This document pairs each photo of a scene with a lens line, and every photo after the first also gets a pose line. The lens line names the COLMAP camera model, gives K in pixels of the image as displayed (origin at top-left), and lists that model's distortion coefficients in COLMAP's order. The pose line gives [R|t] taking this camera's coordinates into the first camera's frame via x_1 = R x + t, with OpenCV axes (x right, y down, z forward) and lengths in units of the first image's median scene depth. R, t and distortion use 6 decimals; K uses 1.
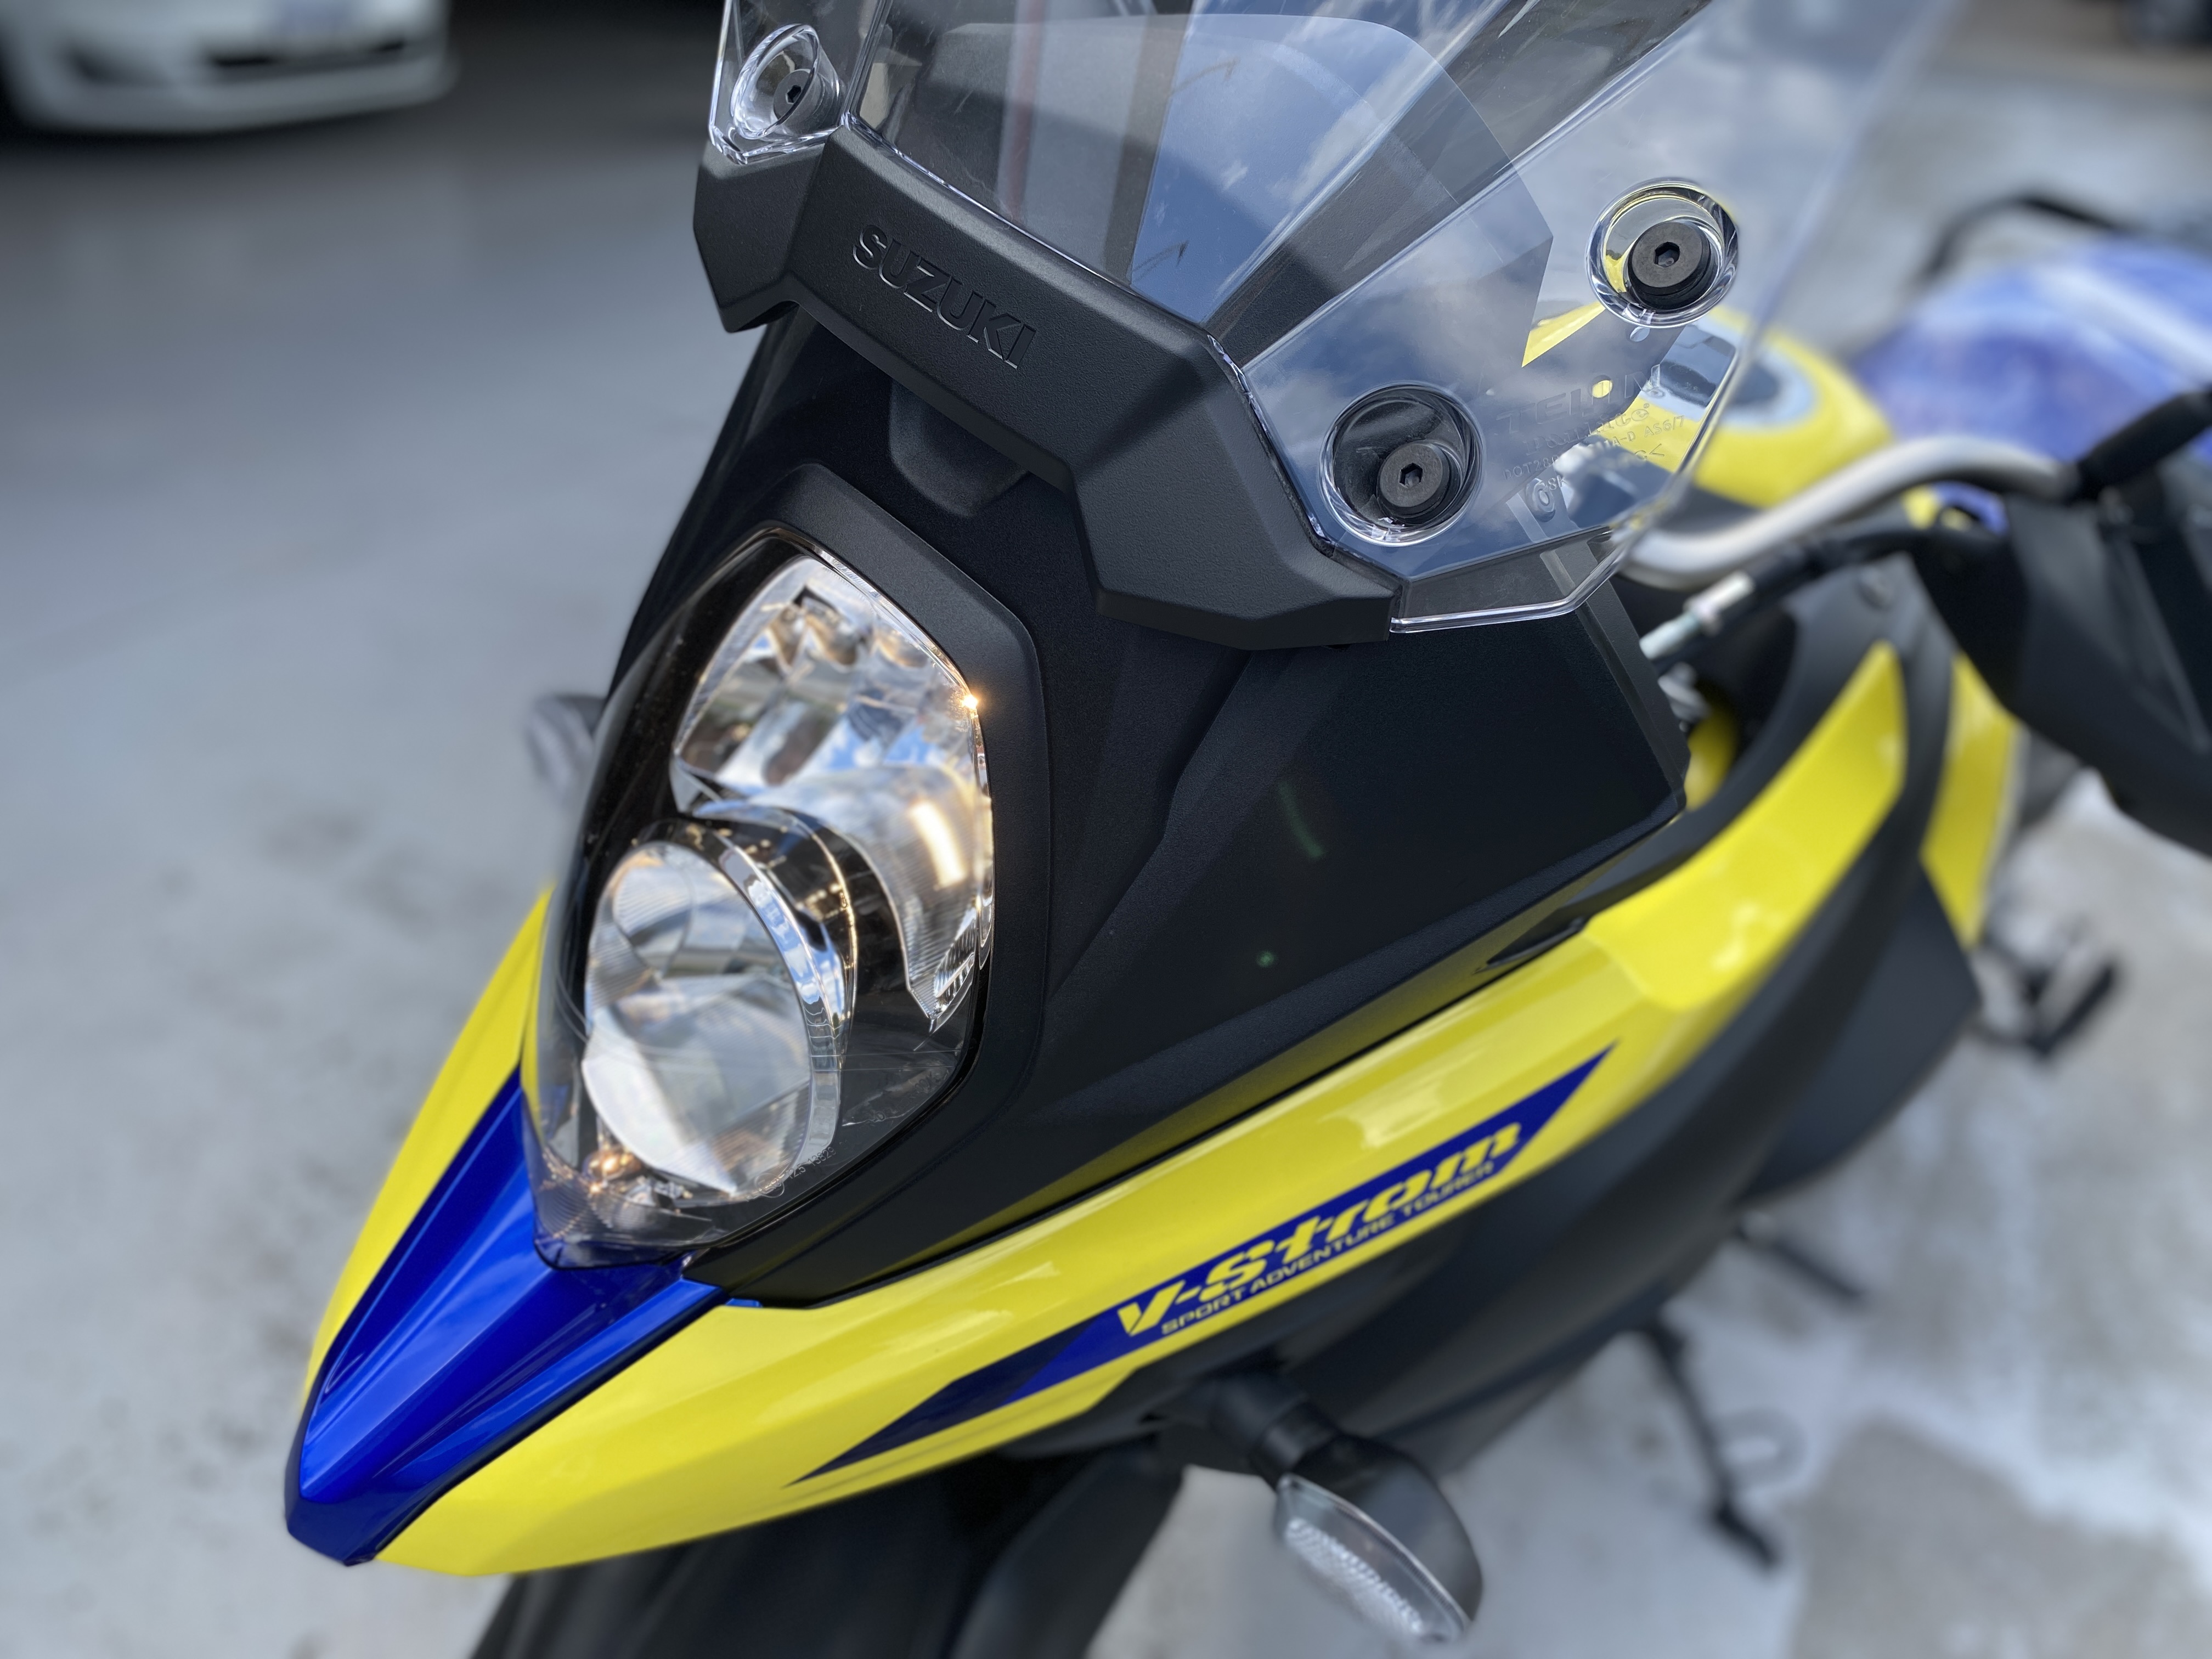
lens RADIAL K [[1652.3, 0, 1106.0], [0, 1652.3, 829.5], [0, 0, 1]] dist [0.044612, -0.000744]
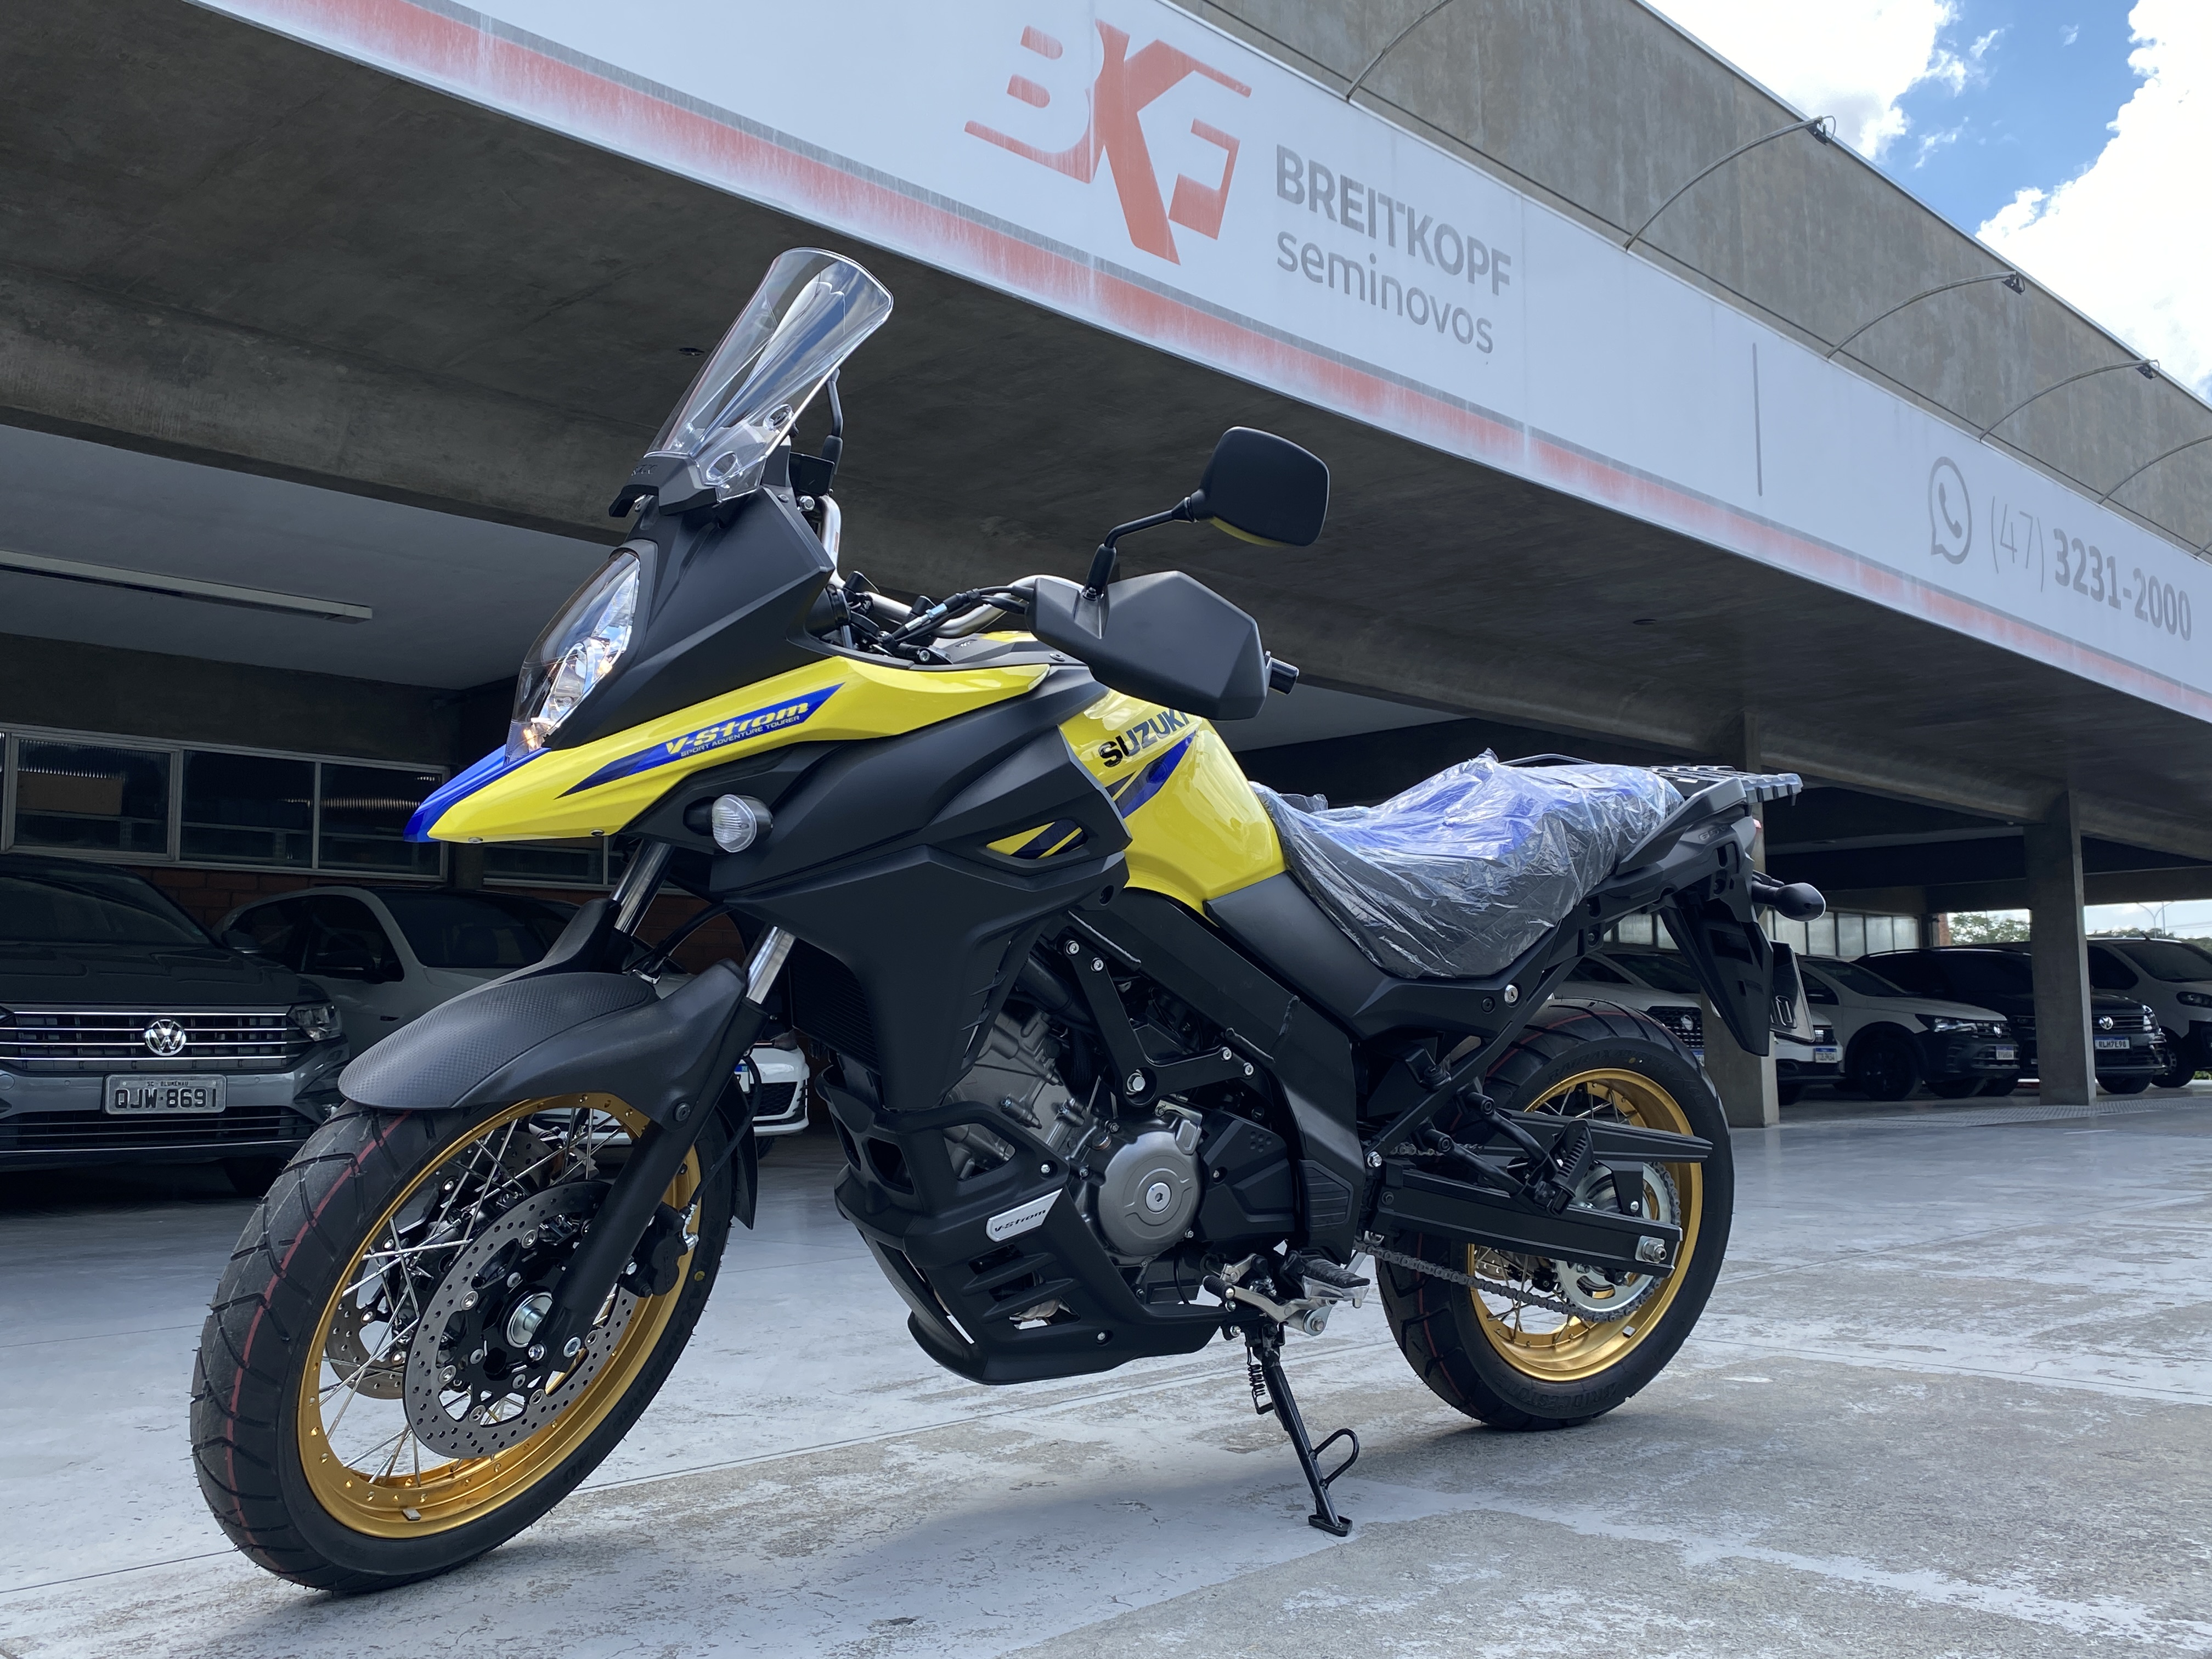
lens RADIAL K [[1964.1, 0, 1106.0], [0, 1964.1, 829.5], [0, 0, 1]] dist [-0.001033, 0.007136]
pose [[0.971971, -0.072887, -0.223516, 1.582735], [-0.082106, 0.785626, -0.613229, 2.546805], [0.220296, 0.614393, 0.757622, -1.474568]]
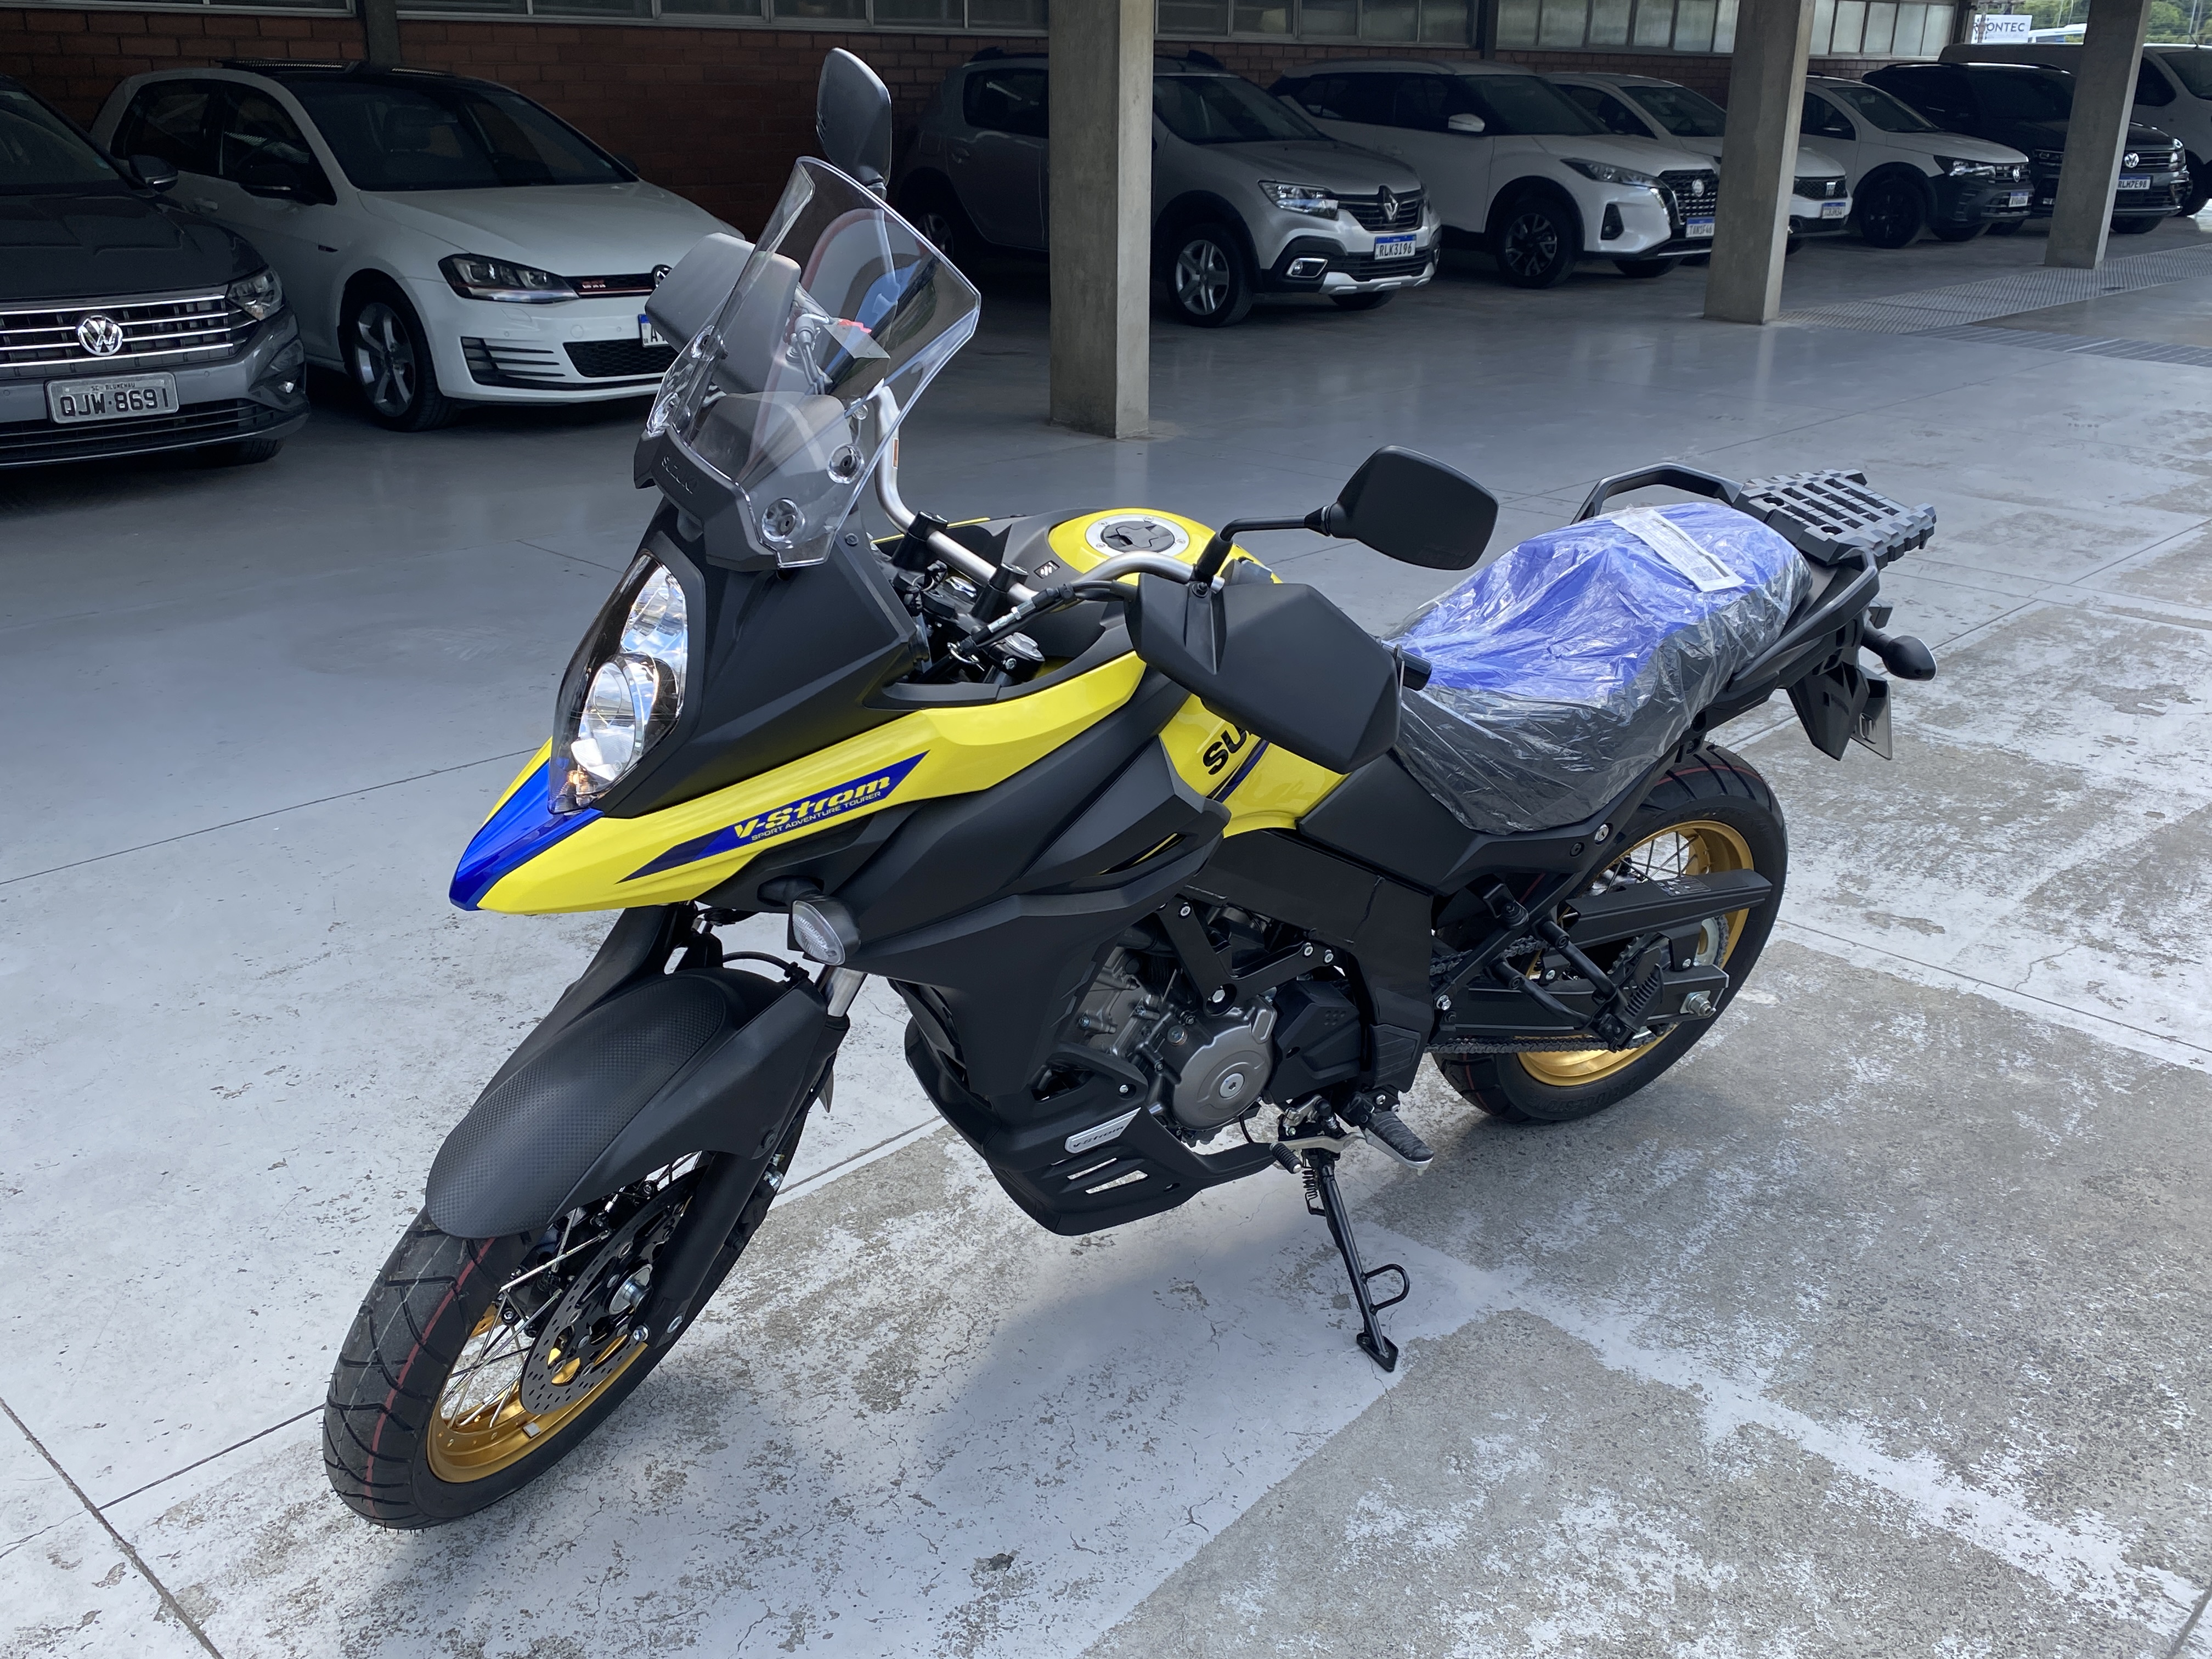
lens RADIAL K [[1968.1, 0, 1102.3], [0, 1968.1, 770.3], [0, 0, 1]] dist [0.012414, 0.001306]
pose [[0.976827, 0.045737, -0.209086, 1.273255], [-0.089992, 0.974120, -0.207343, 0.811358], [0.194191, 0.221354, 0.955663, -2.025699]]
